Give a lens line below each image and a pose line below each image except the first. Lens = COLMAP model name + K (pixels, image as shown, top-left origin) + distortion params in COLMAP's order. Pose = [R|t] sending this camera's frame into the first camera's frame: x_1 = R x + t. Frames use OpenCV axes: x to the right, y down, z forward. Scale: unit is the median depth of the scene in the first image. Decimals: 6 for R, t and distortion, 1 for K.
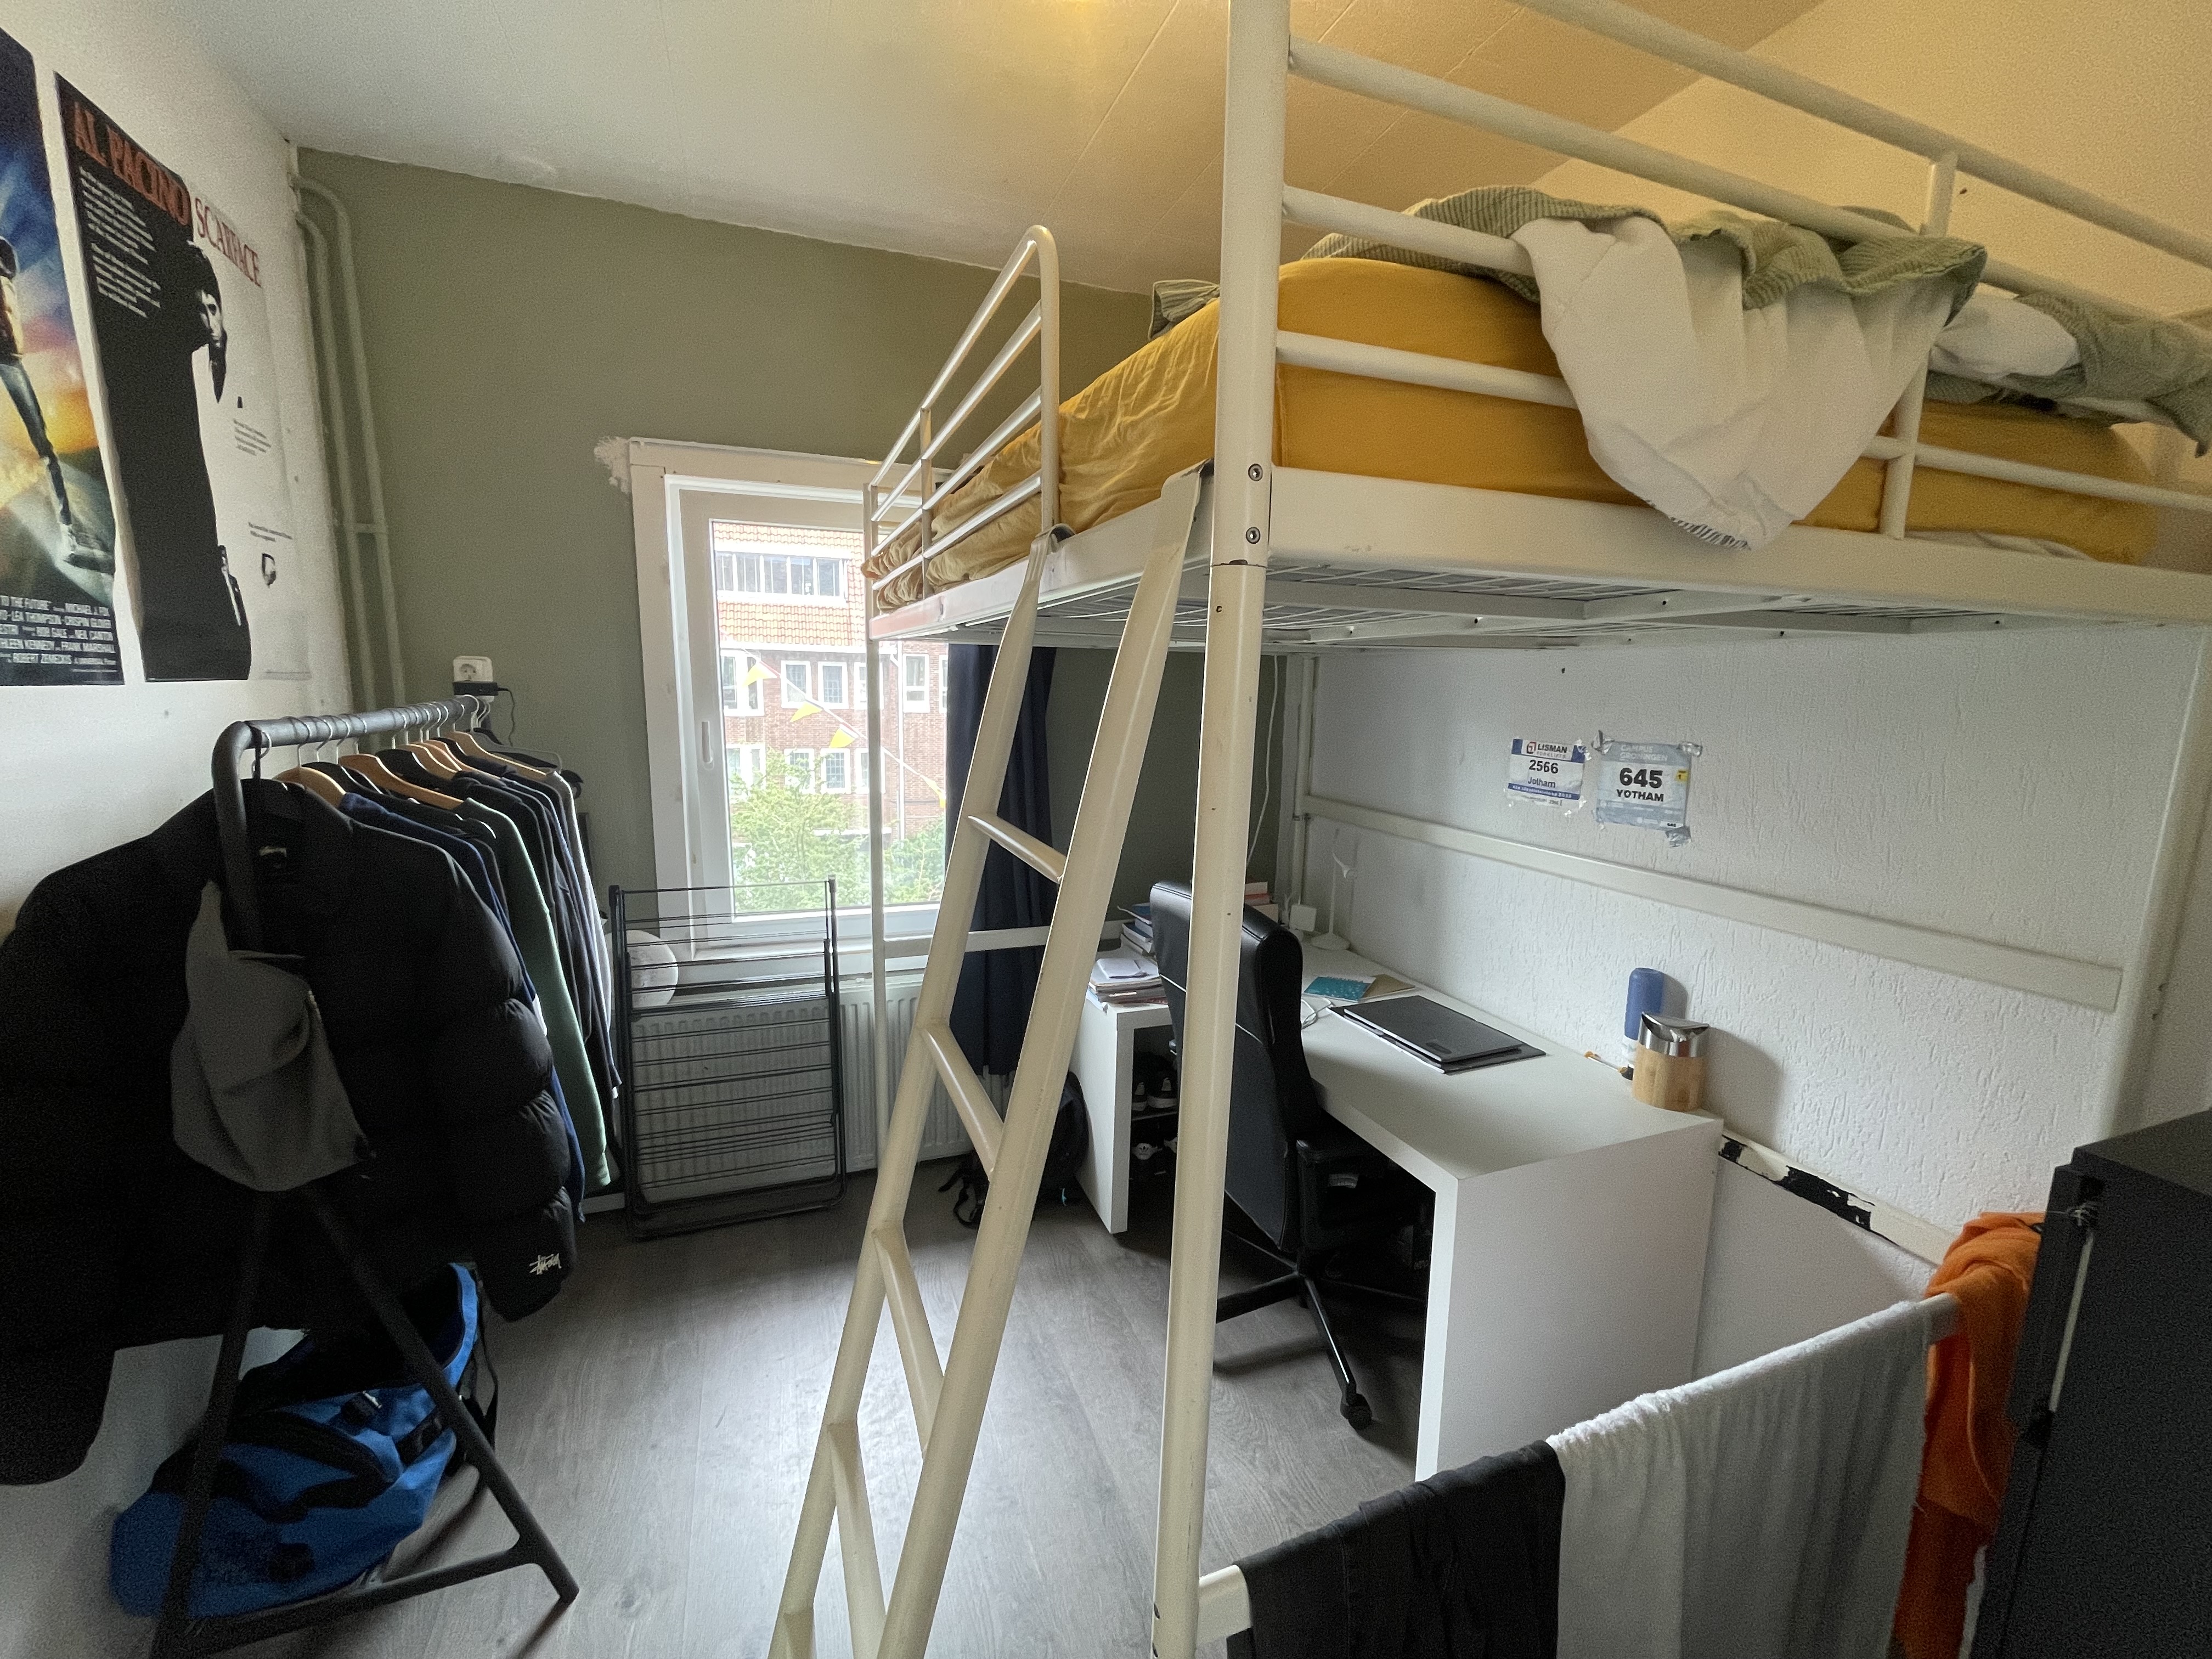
lens RADIAL K [[895.2, 0, 1108.7], [0, 895.2, 831.3], [0, 0, 1]] dist [-0.002467, 0.000532]
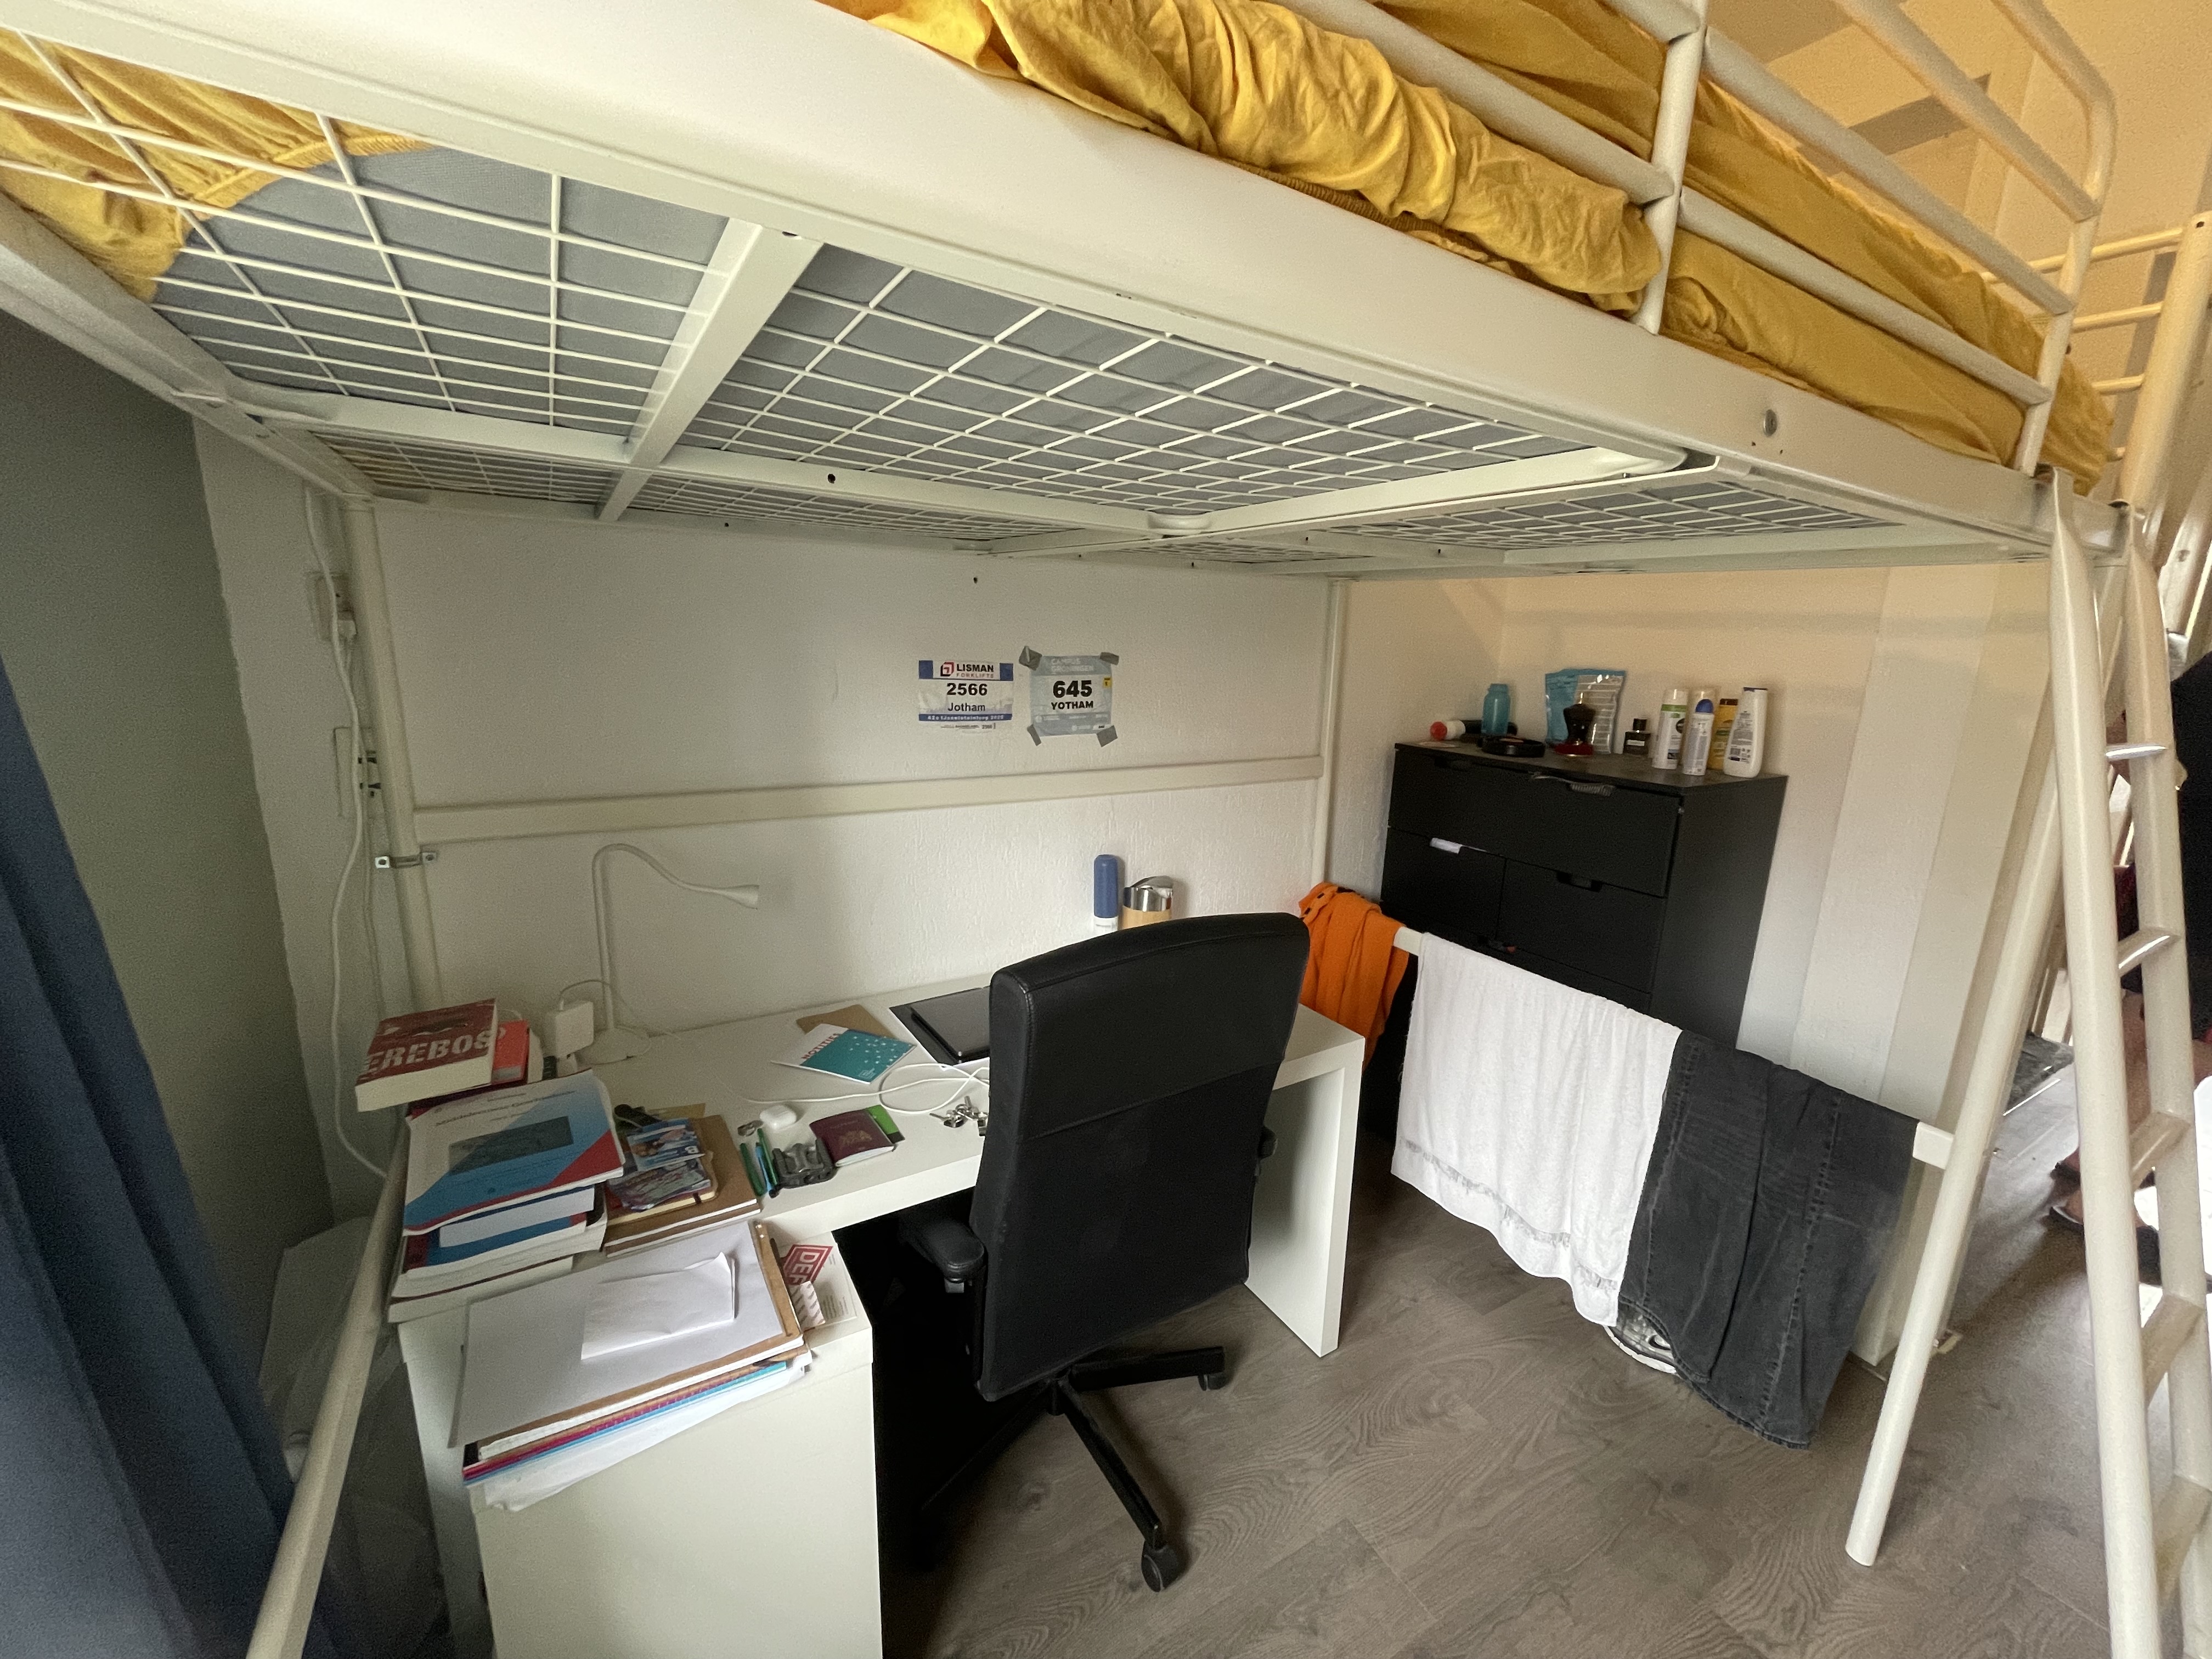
lens RADIAL K [[895.2, 0, 1104.2], [0, 895.2, 830.3], [0, 0, 1]] dist [-0.002467, 0.000532]
pose [[-0.167761, -0.240271, 0.956099, -0.444665], [0.125196, 0.956799, 0.262415, -0.162676], [-0.977846, 0.163723, -0.130433, 1.057387]]
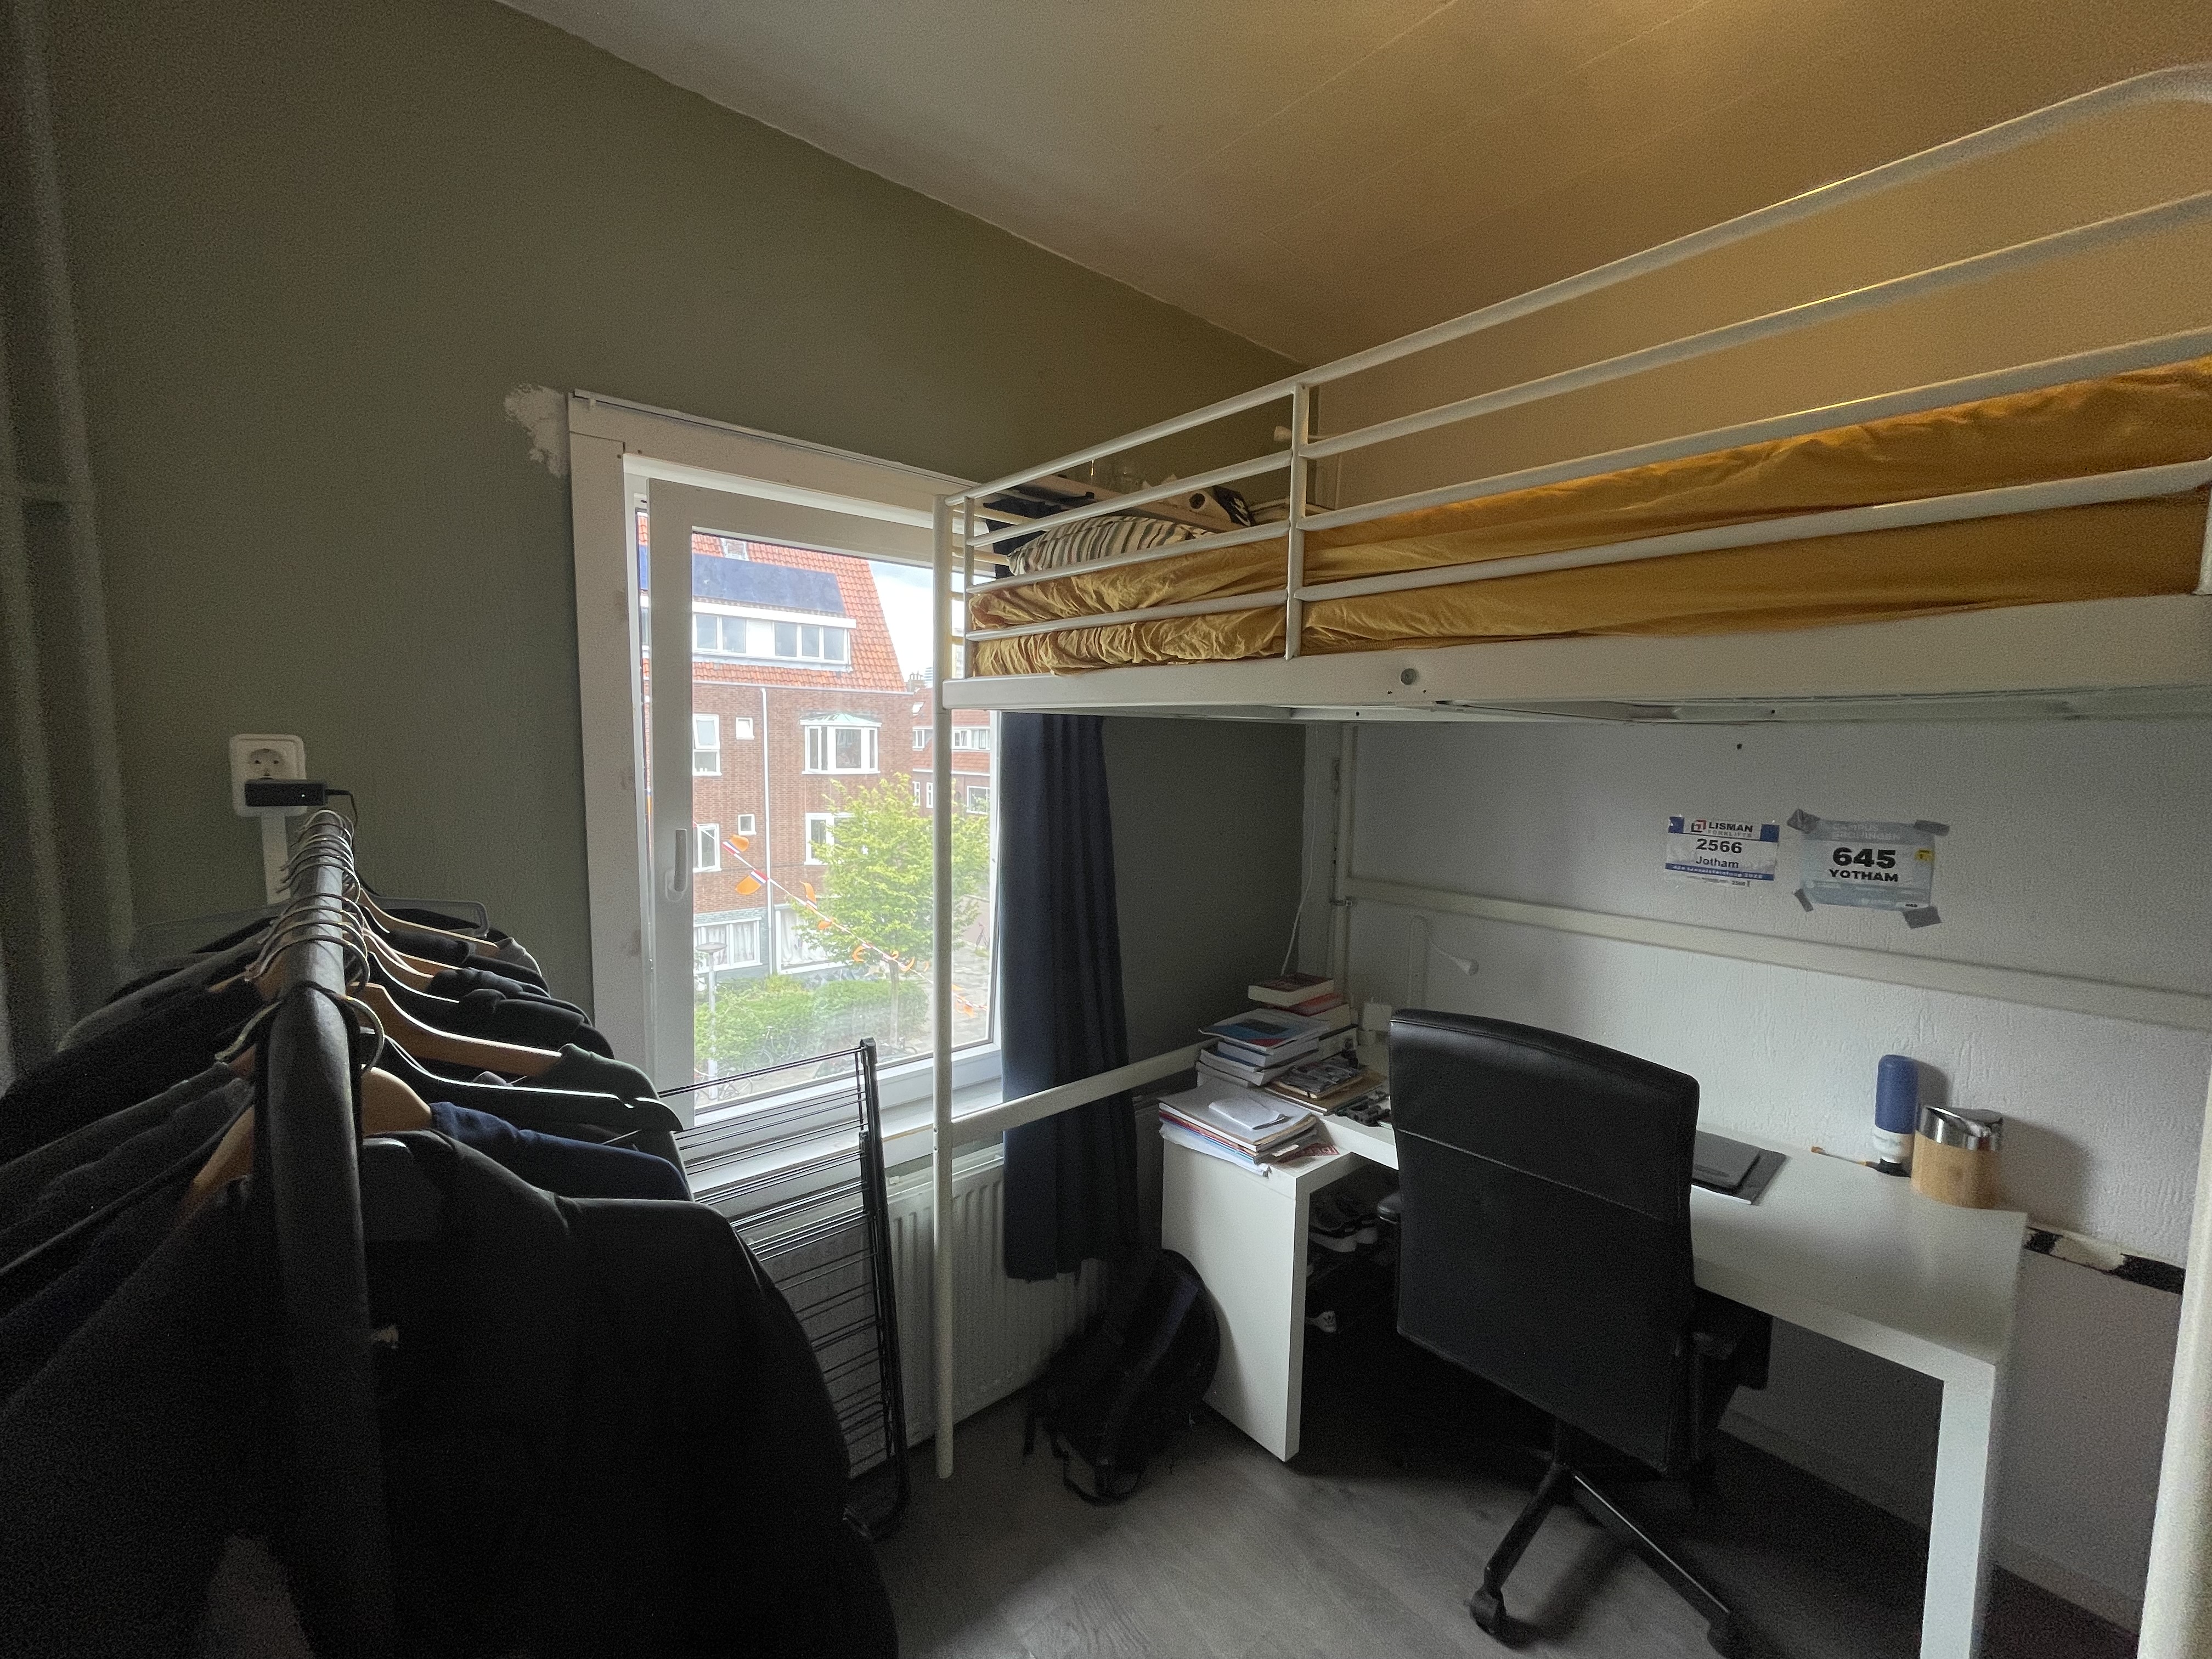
lens RADIAL K [[895.2, 0, 1109.6], [0, 895.2, 829.1], [0, 0, 1]] dist [-0.002467, 0.000532]
pose [[0.936603, -0.041343, 0.347944, -0.477373], [0.062801, 0.996742, -0.050615, -0.086997], [-0.344718, 0.069257, 0.936148, 0.346839]]
